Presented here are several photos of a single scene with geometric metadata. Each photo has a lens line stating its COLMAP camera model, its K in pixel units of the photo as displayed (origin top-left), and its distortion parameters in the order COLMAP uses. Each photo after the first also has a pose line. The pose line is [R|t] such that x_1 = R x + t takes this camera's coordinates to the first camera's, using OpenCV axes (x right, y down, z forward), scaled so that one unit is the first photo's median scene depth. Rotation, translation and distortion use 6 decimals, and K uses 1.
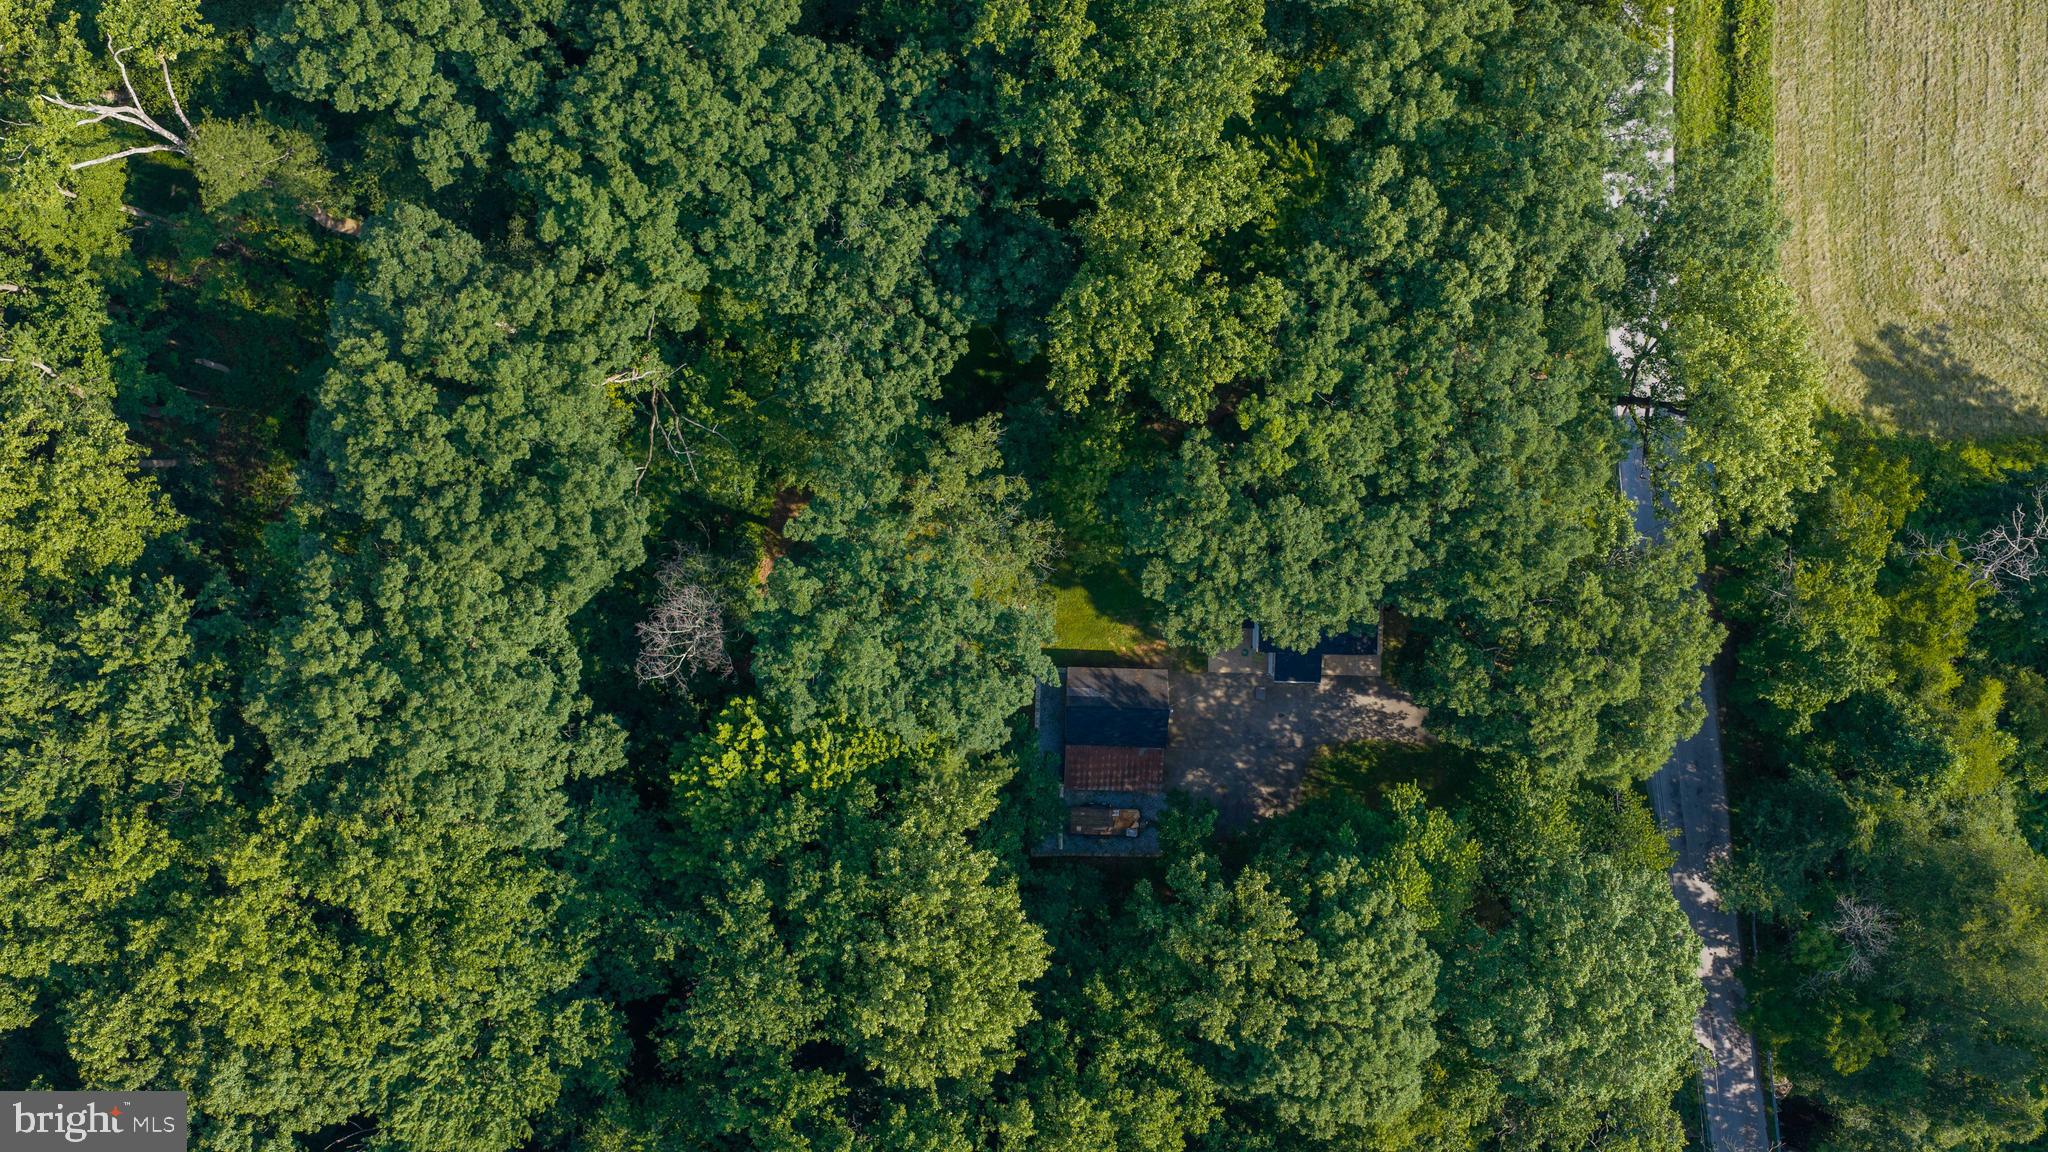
lens RADIAL K [[1678.7, 0, 1024.0], [0, 1678.7, 576.0], [0, 0, 1]] dist [0.044565, -0.073716]
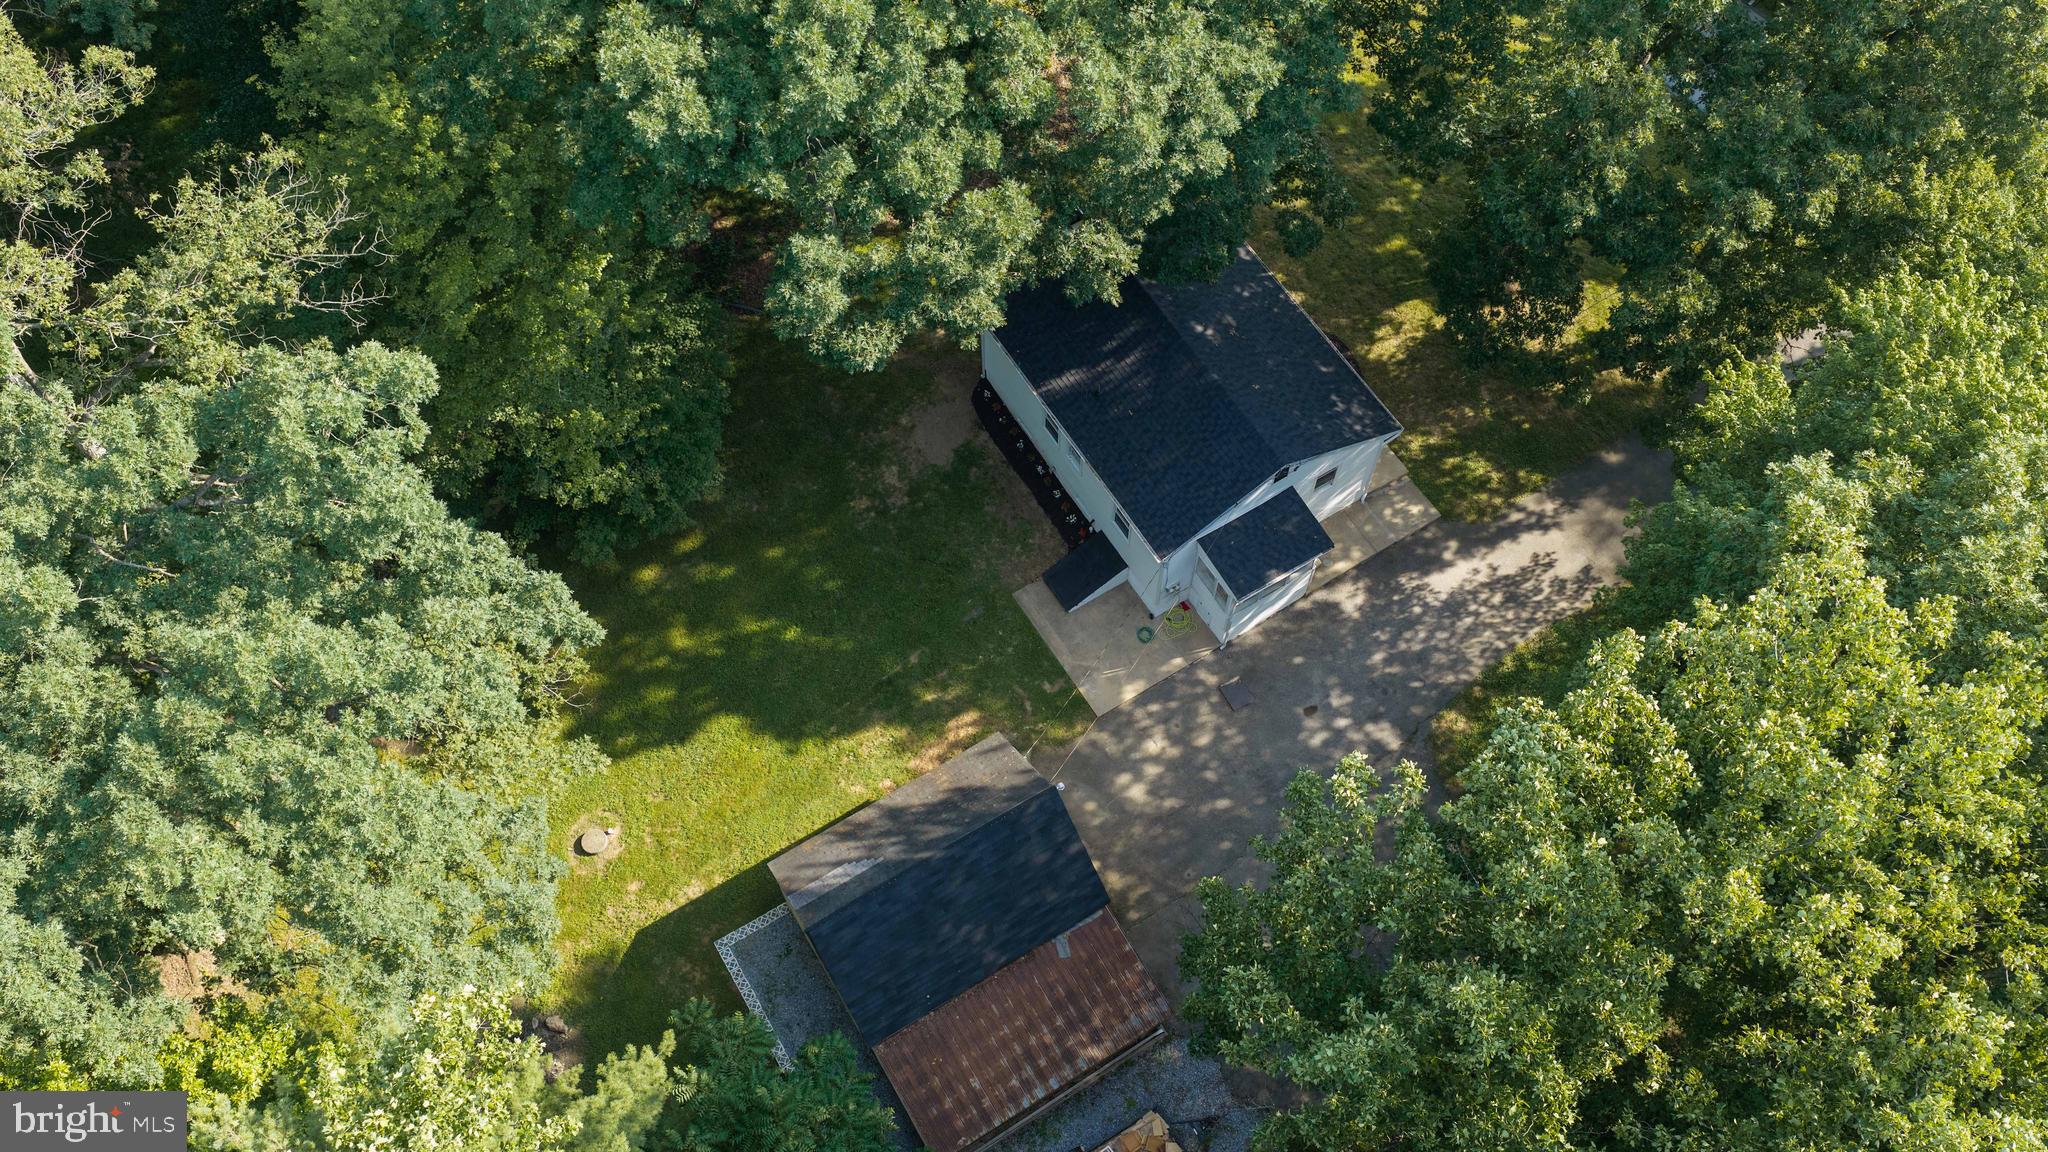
lens RADIAL K [[1678.7, 0, 1024.0], [0, 1678.7, 576.0], [0, 0, 1]] dist [0.044565, -0.073716]
pose [[0.839443, -0.483279, 0.248552, 0.011474], [0.543297, 0.735492, -0.404822, 0.189886], [0.012834, 0.474862, 0.879967, 0.650527]]
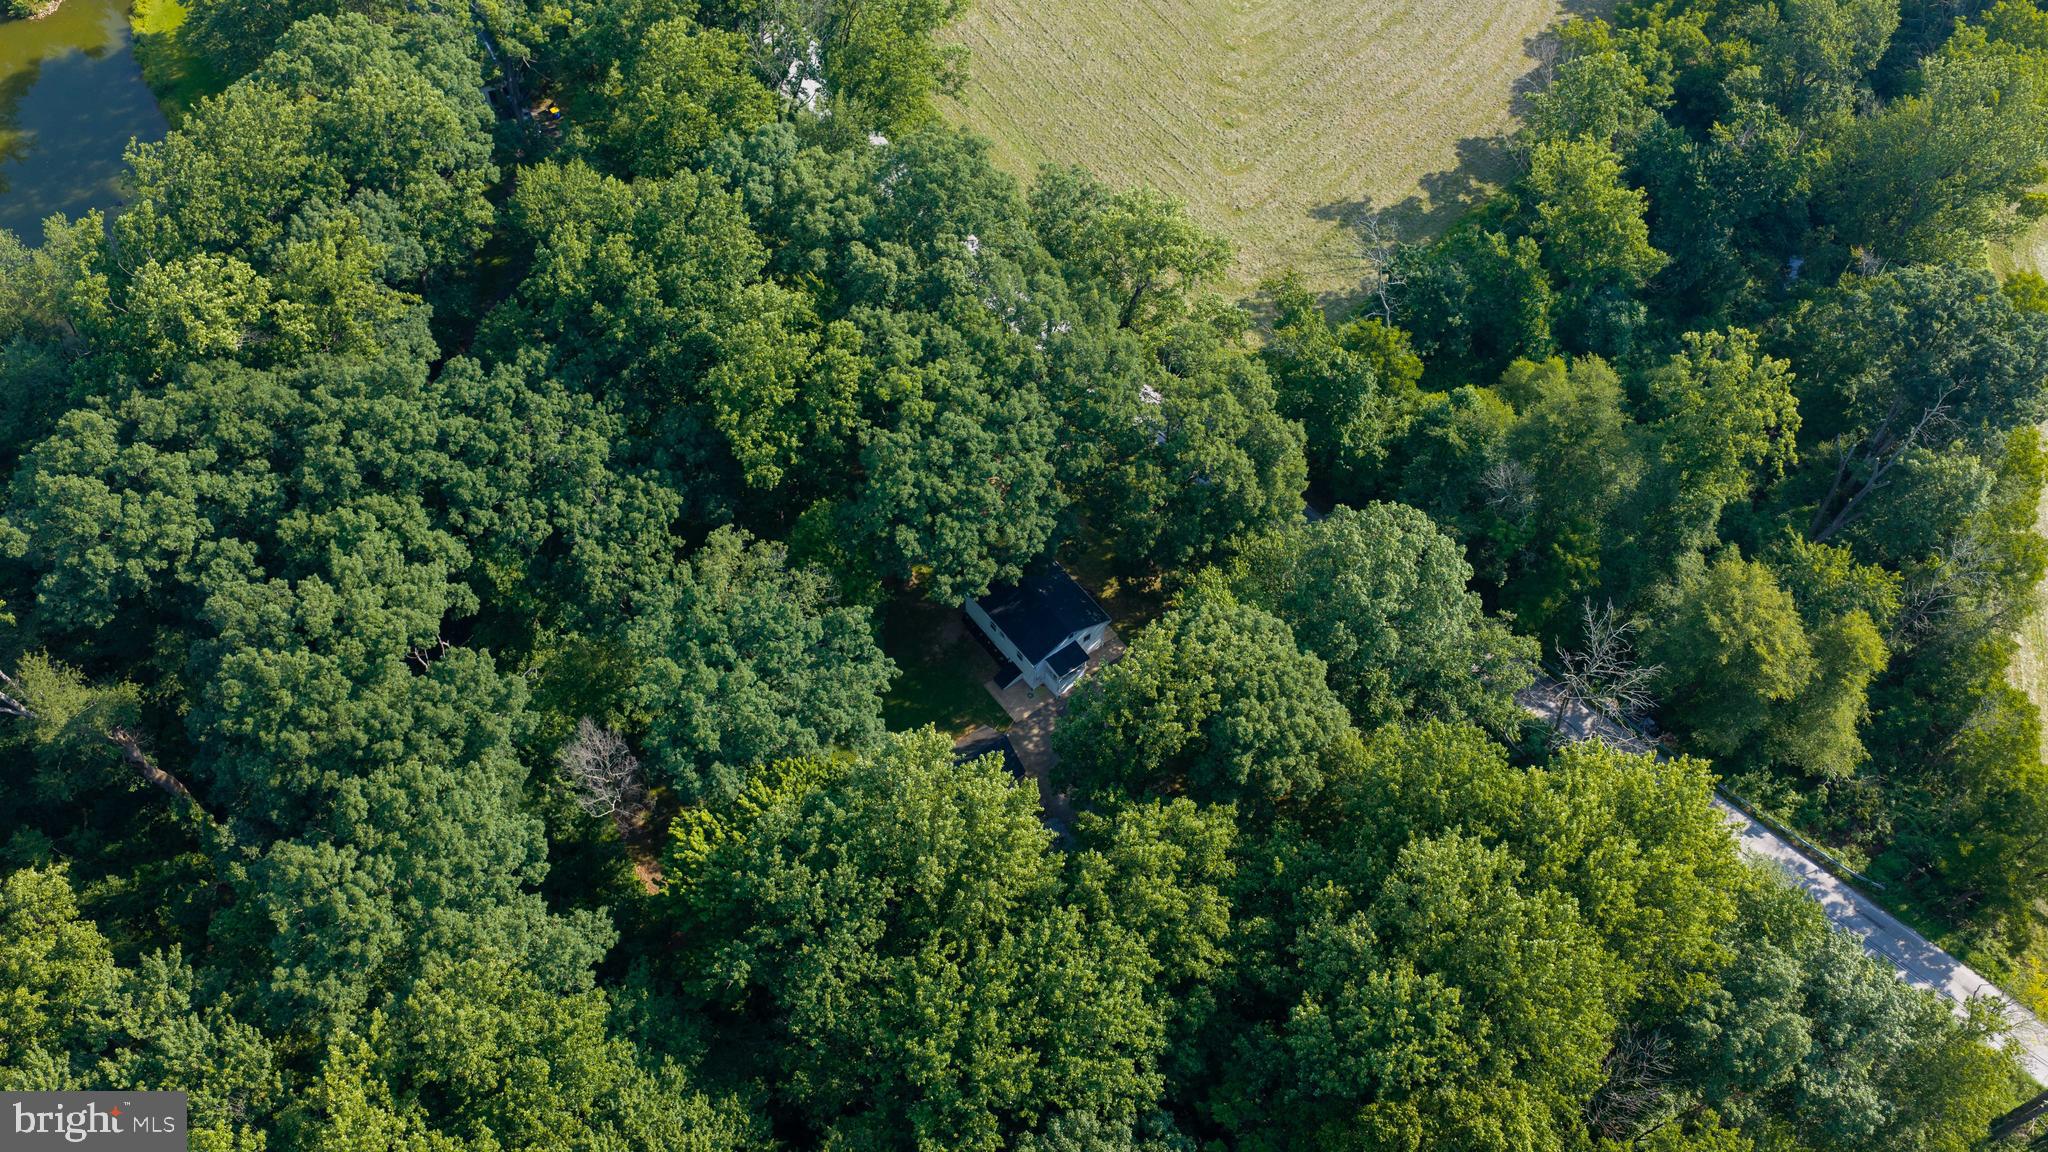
lens RADIAL K [[1678.7, 0, 1024.0], [0, 1678.7, 576.0], [0, 0, 1]] dist [0.044565, -0.073716]
pose [[0.778008, -0.489897, 0.393324, -0.303394], [0.627821, 0.629492, -0.457800, 0.544618], [-0.023319, 0.603110, 0.797317, 0.009027]]
